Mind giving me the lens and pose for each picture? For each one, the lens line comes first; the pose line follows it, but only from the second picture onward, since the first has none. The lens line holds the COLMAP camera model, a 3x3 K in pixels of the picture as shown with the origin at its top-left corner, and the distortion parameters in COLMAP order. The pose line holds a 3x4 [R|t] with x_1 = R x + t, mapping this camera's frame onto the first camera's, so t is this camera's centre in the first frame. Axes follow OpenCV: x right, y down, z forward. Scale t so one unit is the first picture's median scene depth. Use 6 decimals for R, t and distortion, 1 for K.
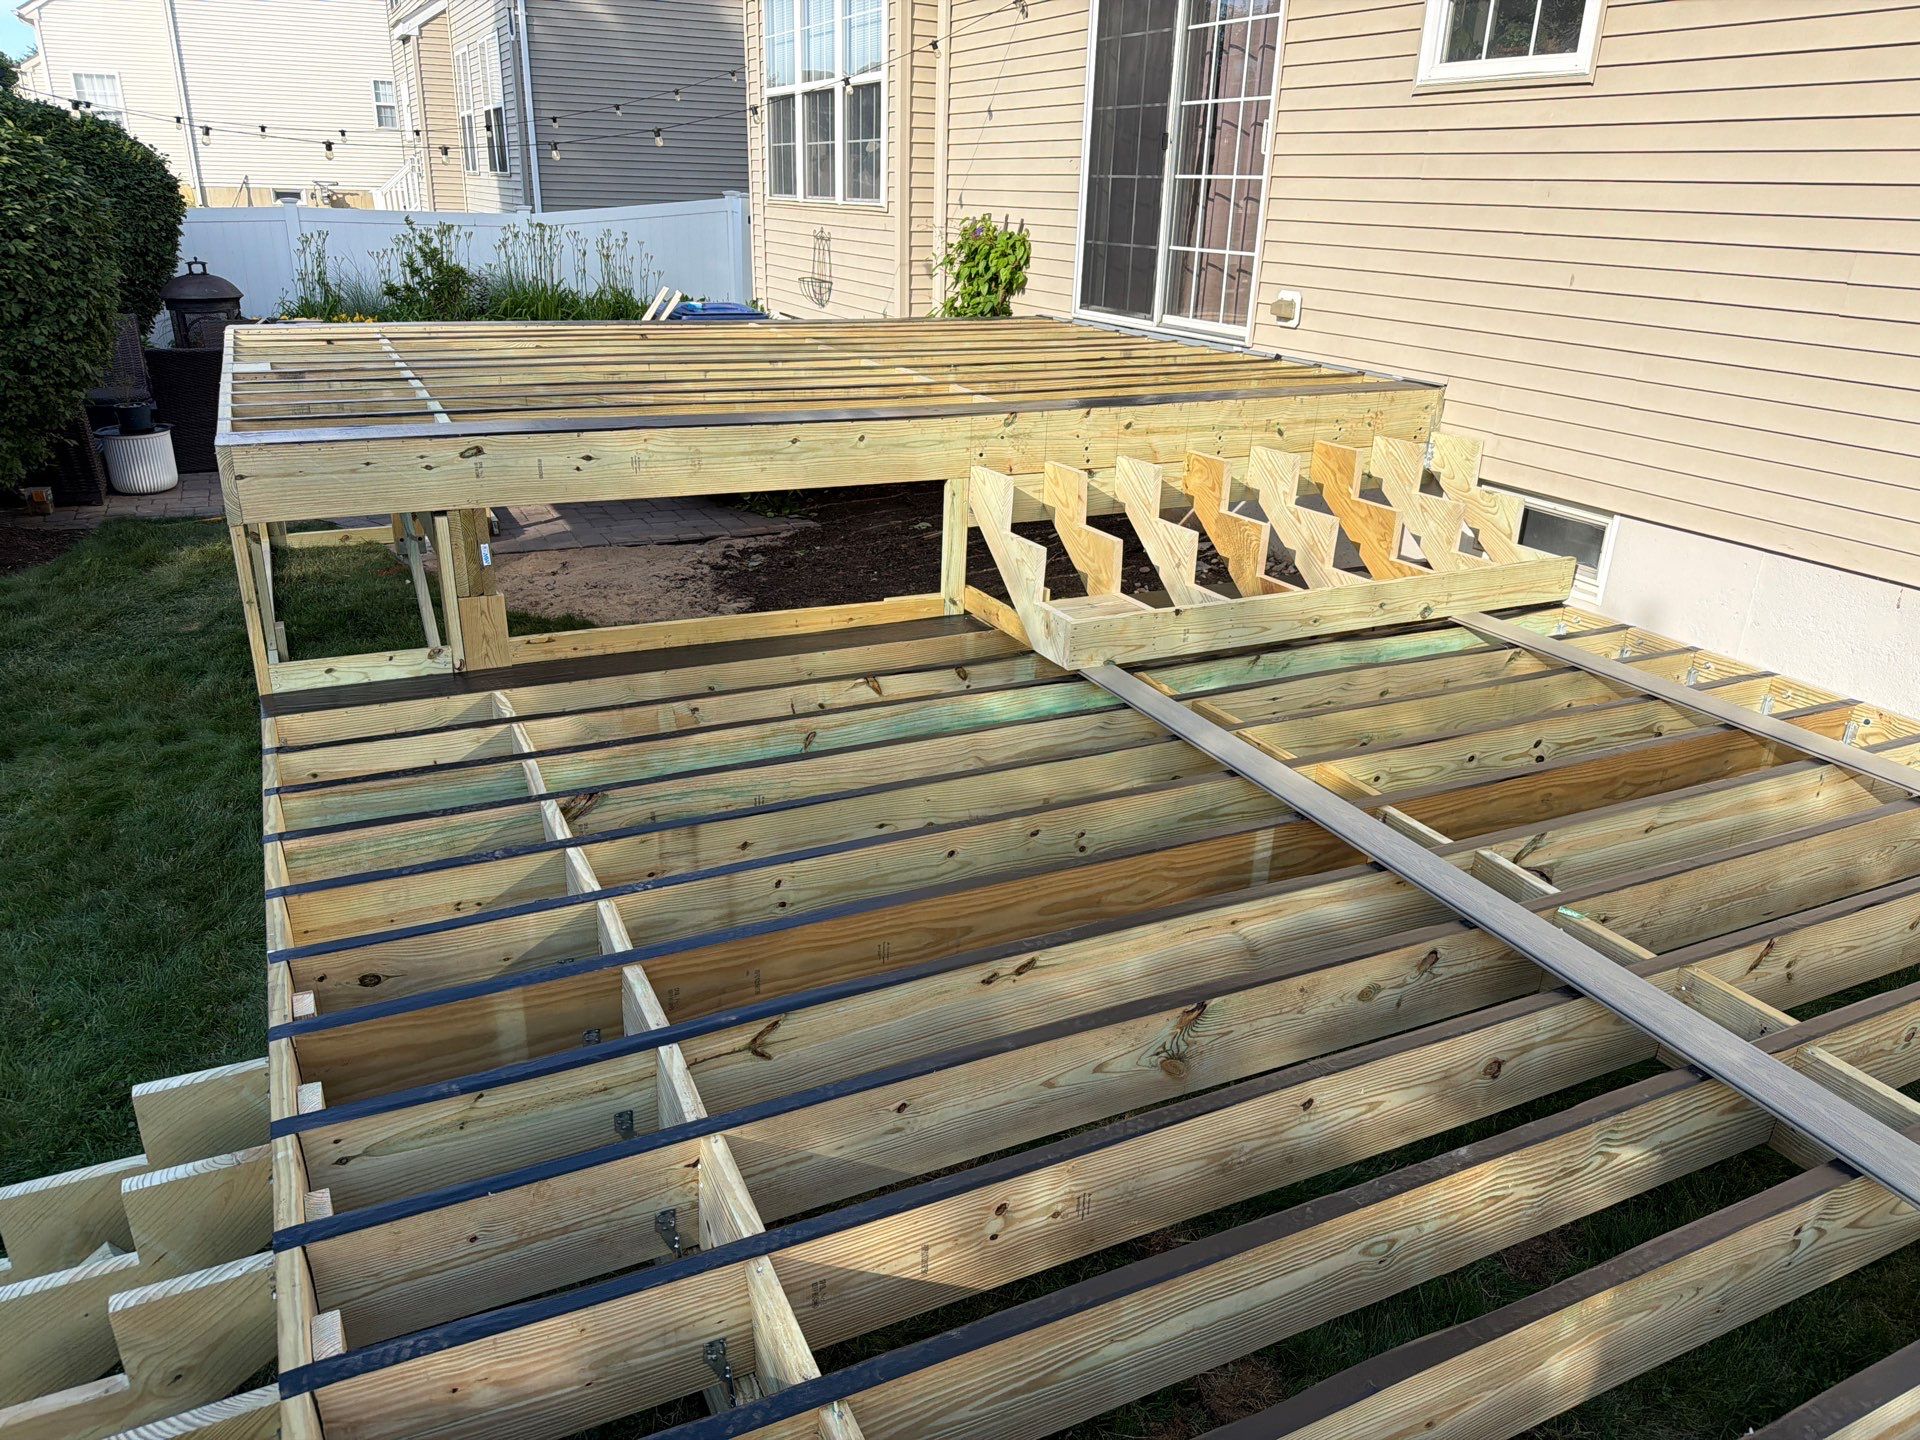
lens RADIAL K [[1361.4, 0, 931.6], [0, 1361.4, 708.1], [0, 0, 1]] dist [0.080024, -0.112723]
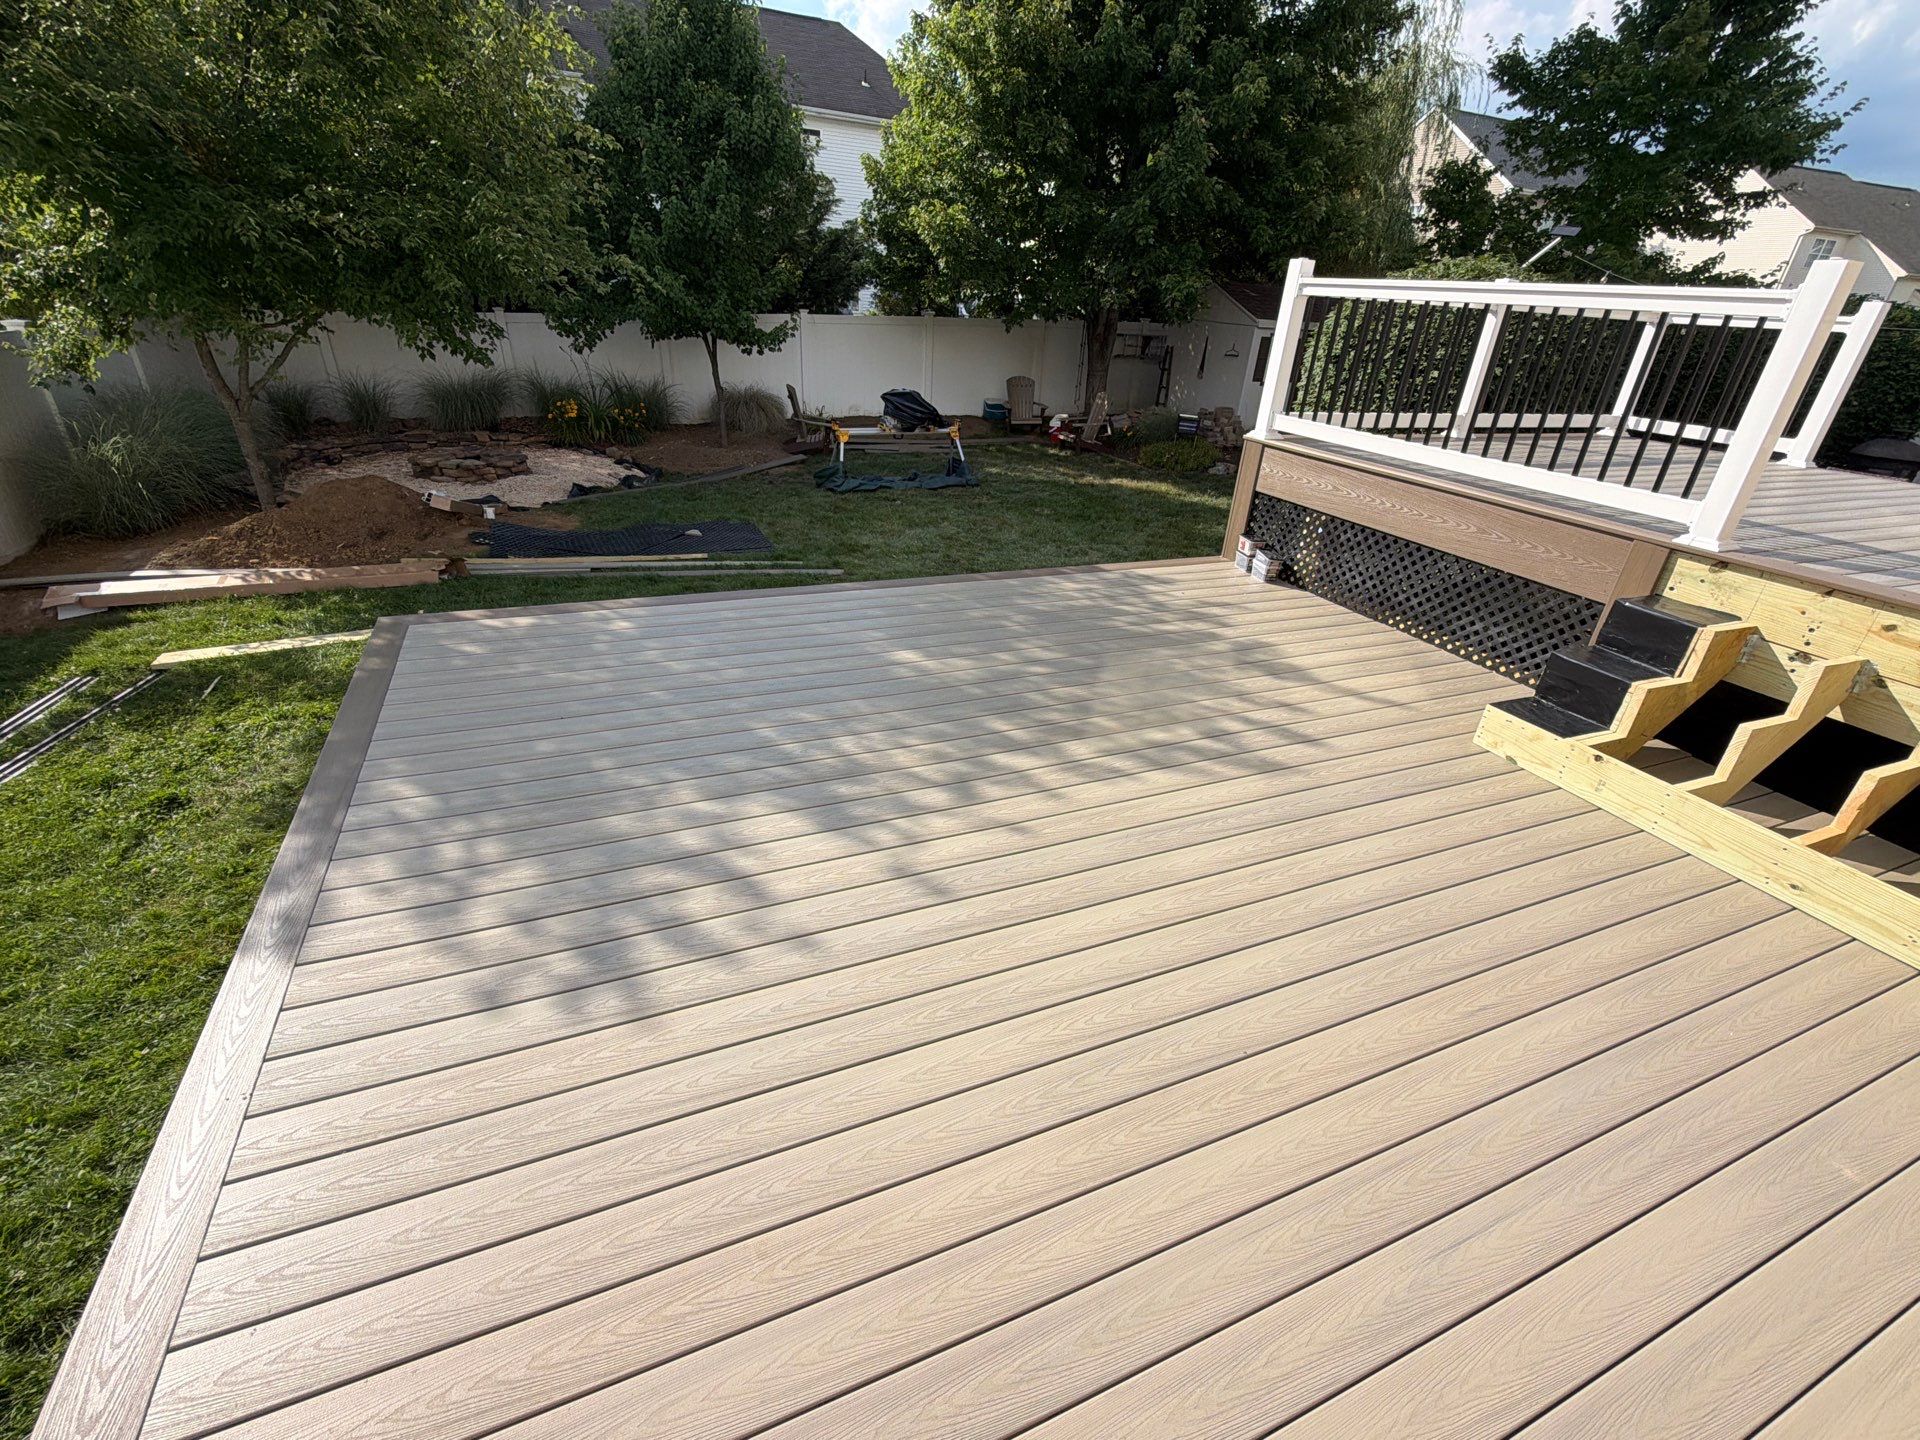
lens RADIAL K [[853.4, 0, 963.8], [0, 853.4, 720.7], [0, 0, 1]] dist [-0.000977, 0.000537]
pose [[-0.024098, 0.429412, -0.902787, 0.620123], [-0.411824, 0.818603, 0.400363, -0.126244], [0.910945, 0.381437, 0.157116, 0.389265]]
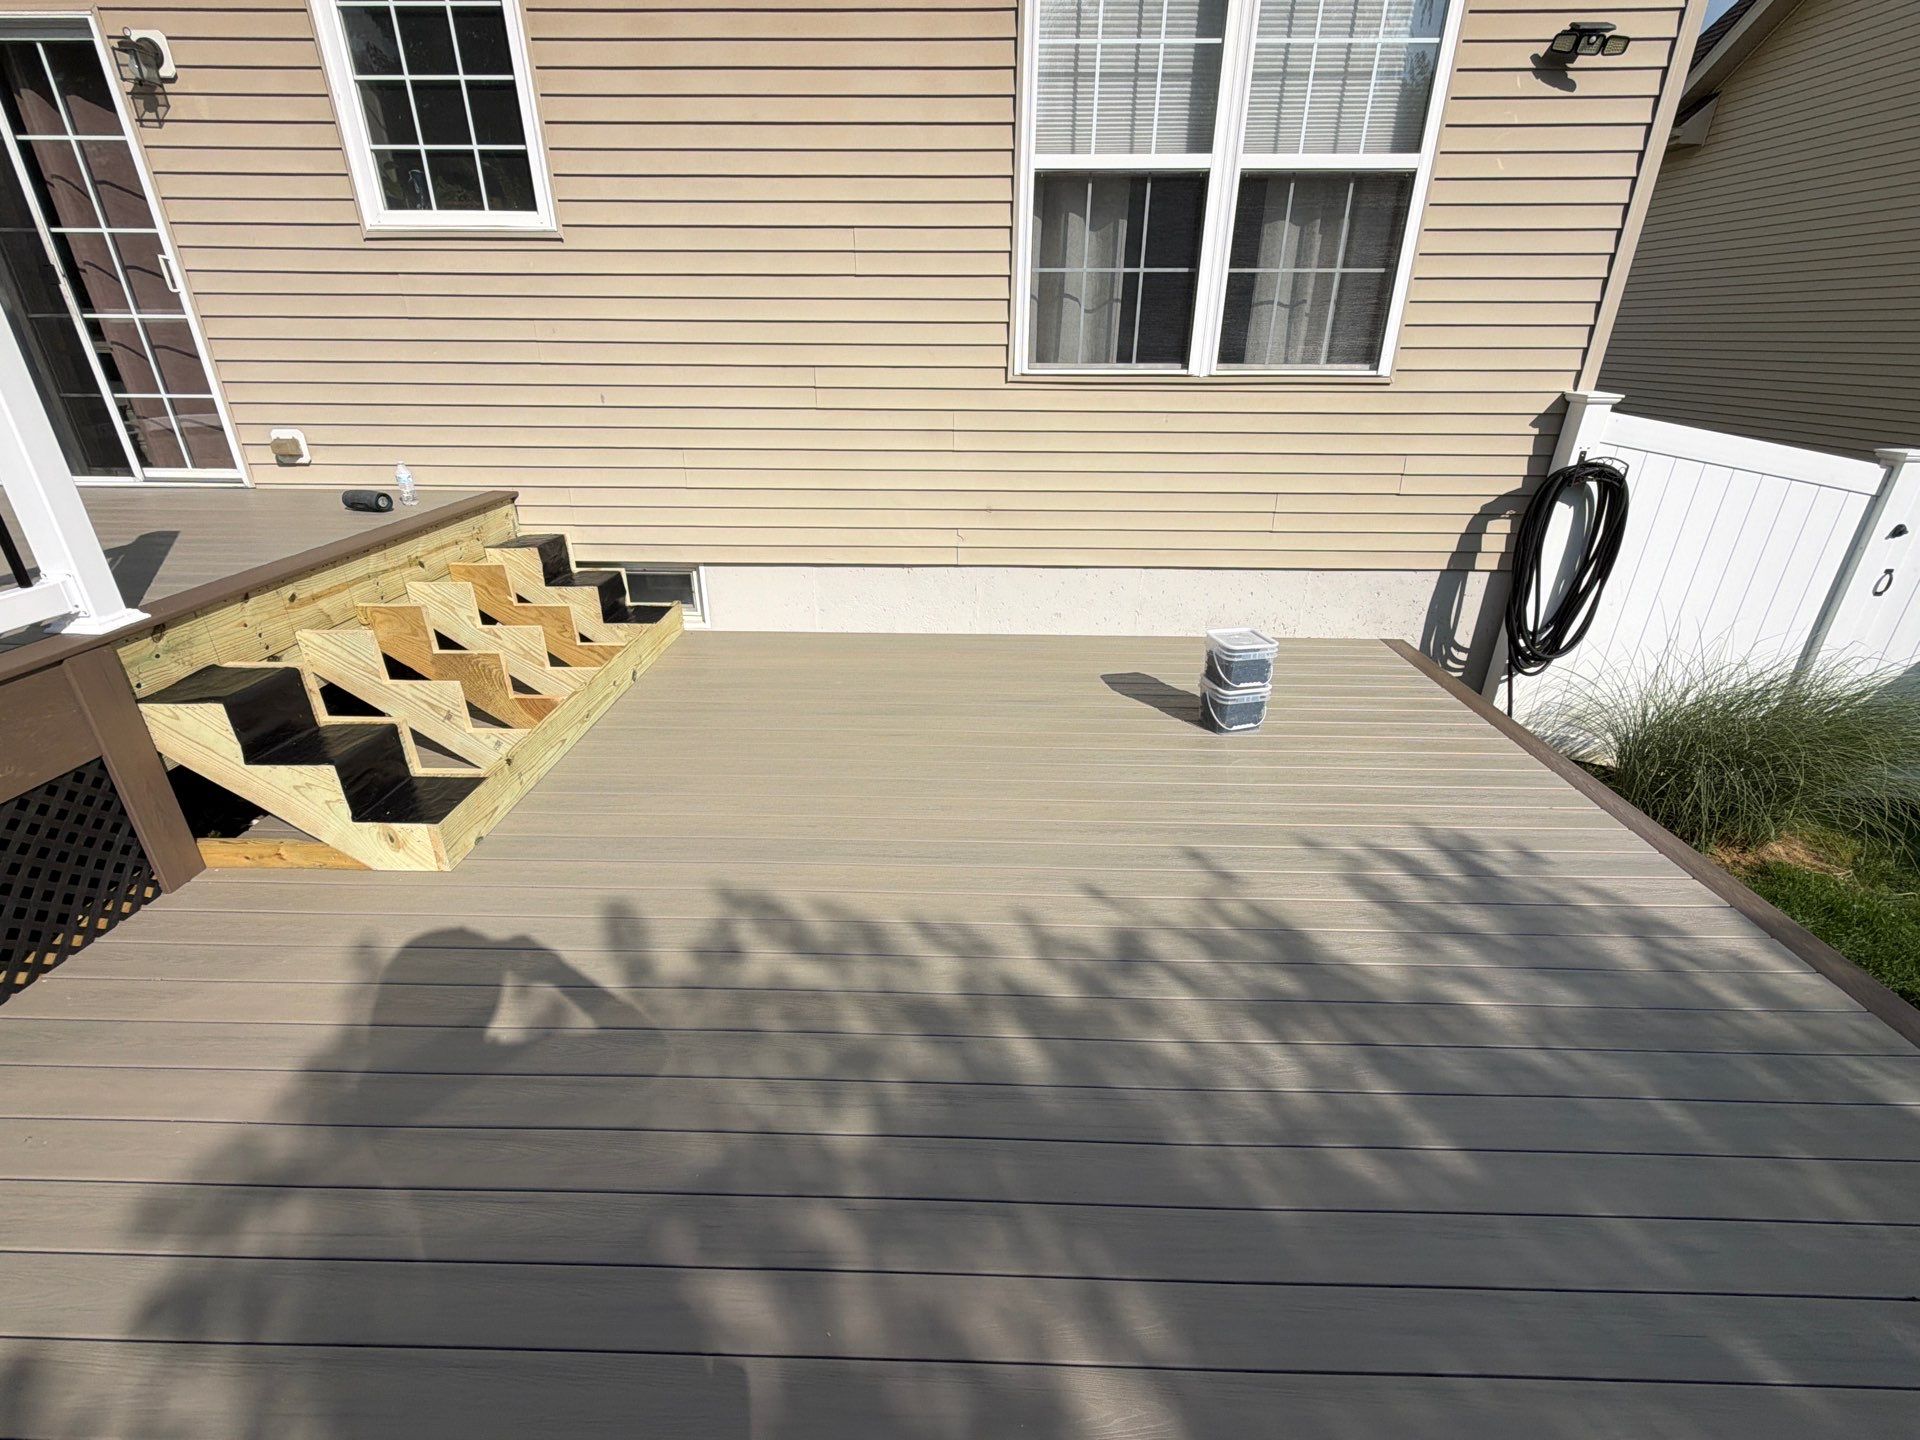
lens RADIAL K [[853.4, 0, 963.8], [0, 853.4, 720.7], [0, 0, 1]] dist [-0.000977, 0.000537]
pose [[0.443035, -0.389967, 0.807246, -0.138885], [0.321606, 0.909637, 0.262925, -0.129500], [-0.836833, 0.143130, 0.528417, 0.317530]]
